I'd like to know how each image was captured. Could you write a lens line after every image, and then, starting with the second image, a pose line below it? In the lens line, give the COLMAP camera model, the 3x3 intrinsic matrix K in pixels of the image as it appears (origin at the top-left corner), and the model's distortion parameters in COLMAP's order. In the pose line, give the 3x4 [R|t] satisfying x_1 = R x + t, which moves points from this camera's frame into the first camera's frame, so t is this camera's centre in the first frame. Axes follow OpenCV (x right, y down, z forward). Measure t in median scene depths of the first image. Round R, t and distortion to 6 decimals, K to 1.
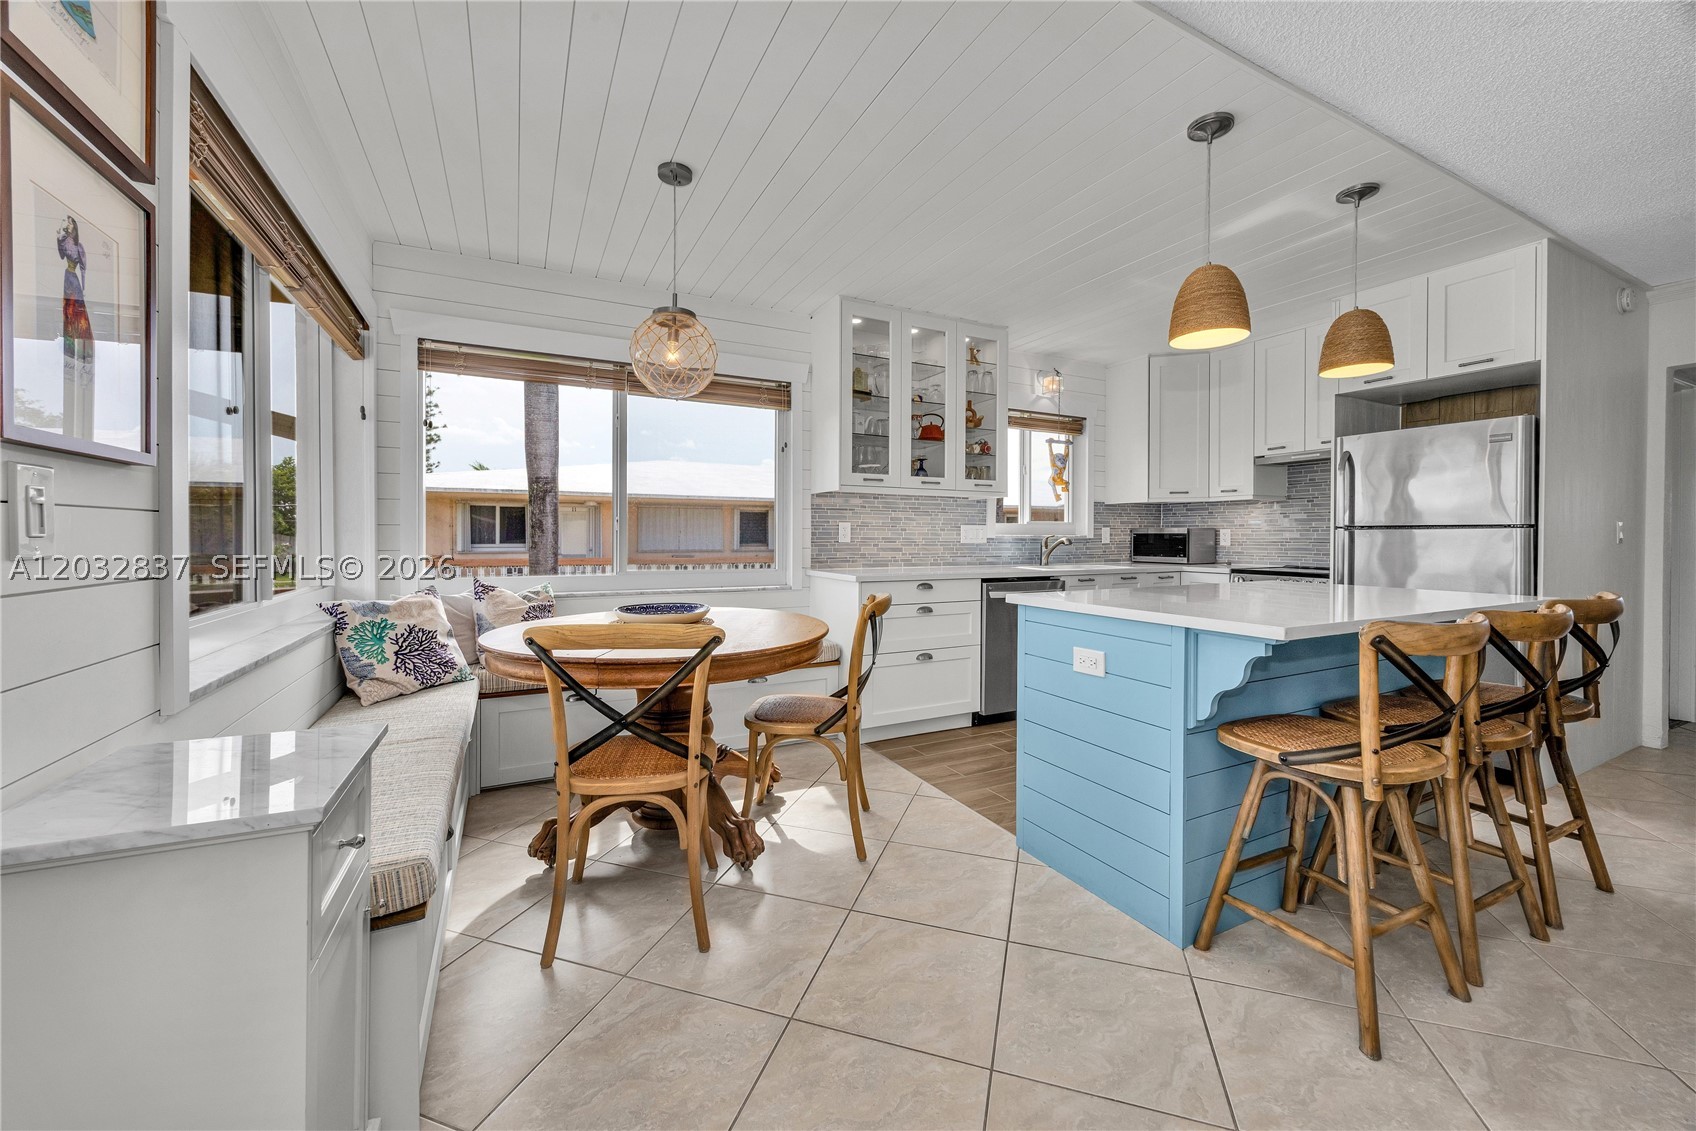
lens RADIAL K [[647.6, 0, 843.7], [0, 647.6, 537.5], [0, 0, 1]] dist [0.003013, -0.002092]
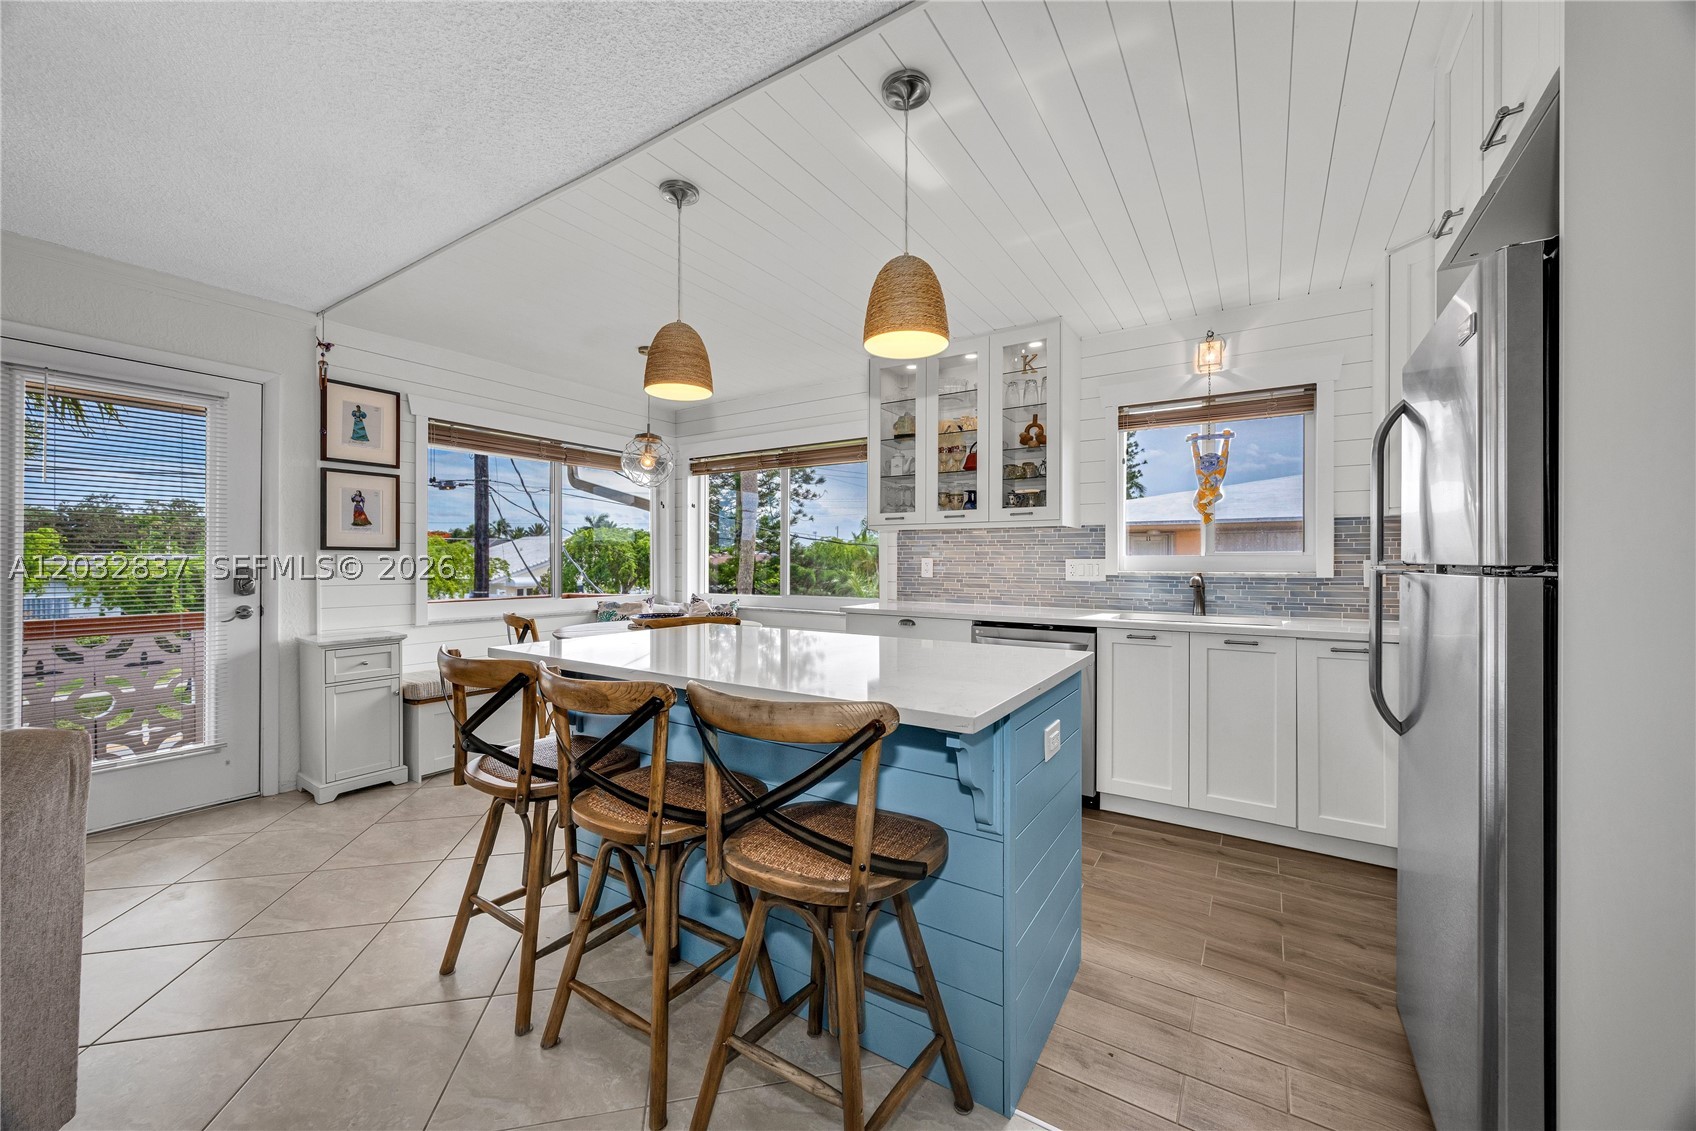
lens RADIAL K [[647.6, 0, 857.4], [0, 647.6, 566.0], [0, 0, 1]] dist [0.003013, -0.002092]
pose [[0.495457, 0.004796, -0.868619, 1.208362], [-0.002850, 0.999988, 0.003896, -0.020142], [0.868628, 0.000545, 0.495465, 0.544390]]
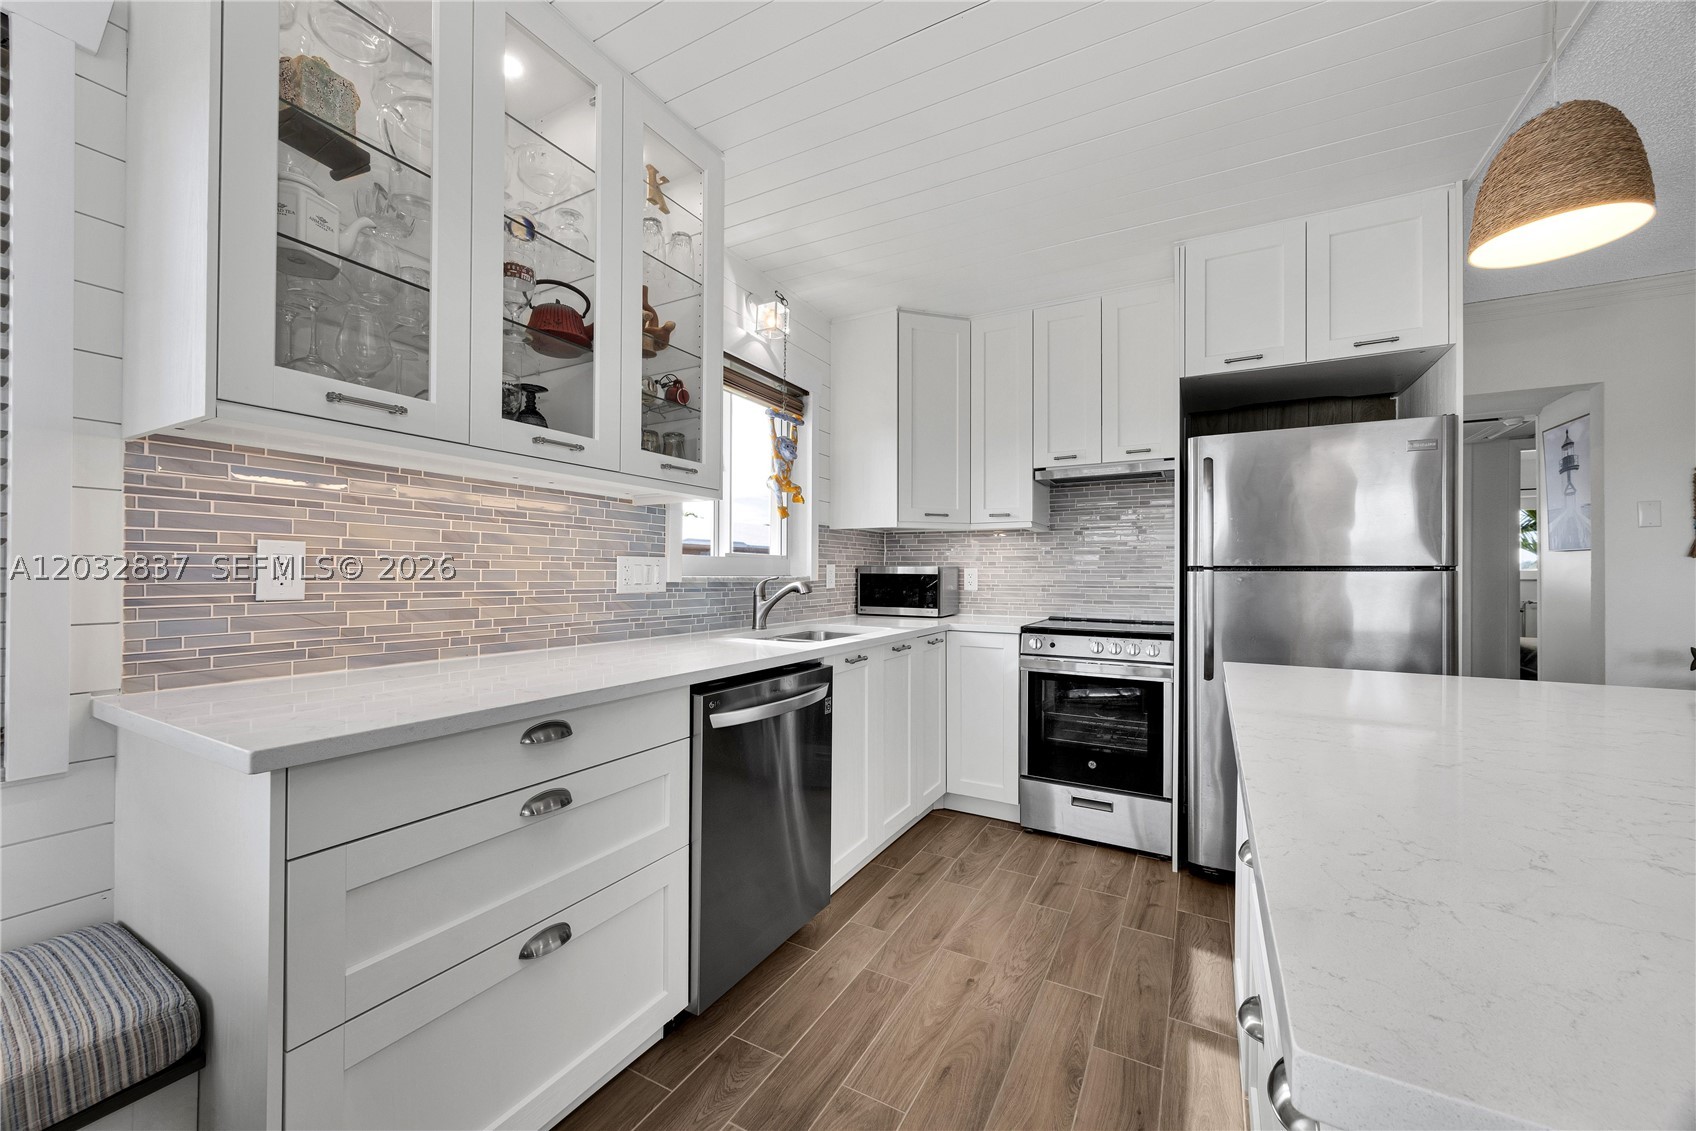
lens RADIAL K [[647.6, 0, 839.0], [0, 647.6, 569.4], [0, 0, 1]] dist [0.003013, -0.002092]
pose [[0.832325, 0.006676, 0.554247, 0.080593], [-0.002876, 0.999966, -0.007726, -0.009355], [-0.554280, 0.004837, 0.832316, 0.790775]]
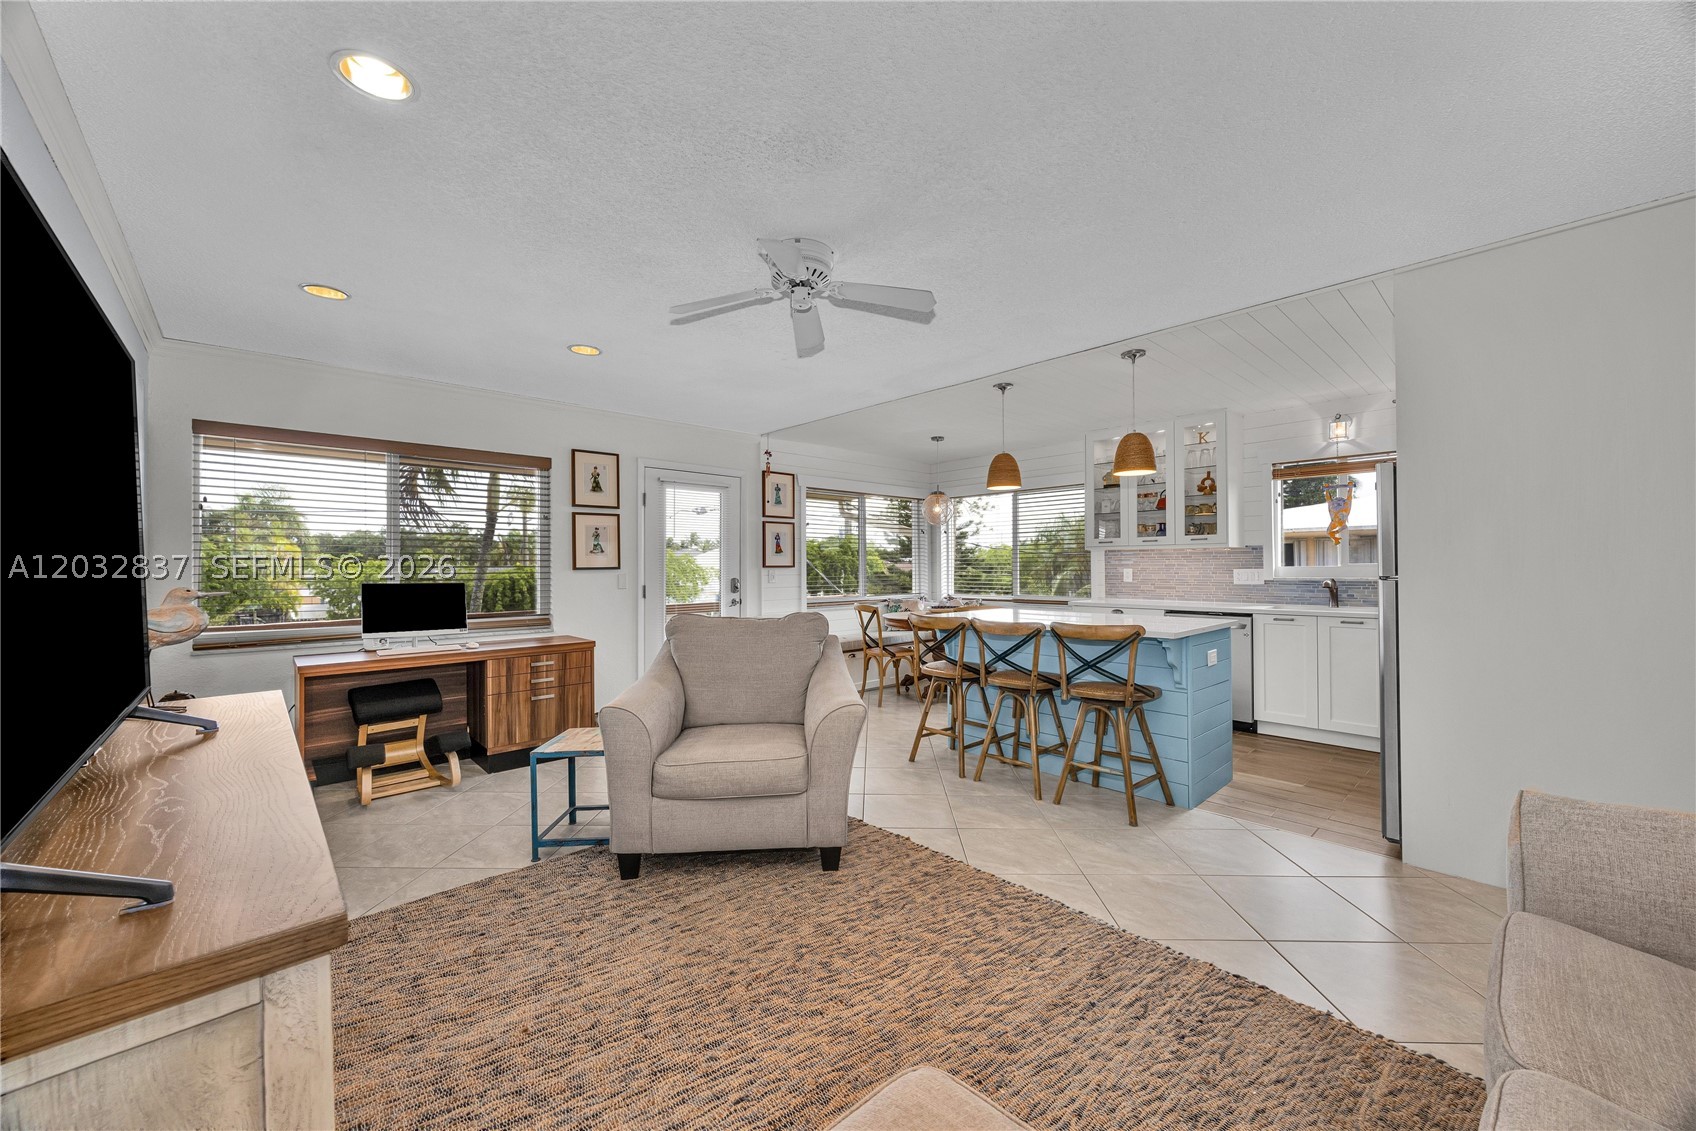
lens RADIAL K [[647.6, 0, 852.8], [0, 647.6, 564.4], [0, 0, 1]] dist [0.003013, -0.002092]
pose [[0.260640, -0.008734, -0.965396, 1.815131], [0.005664, 0.999956, -0.007517, -0.034940], [0.965419, -0.003509, 0.260678, -0.006331]]
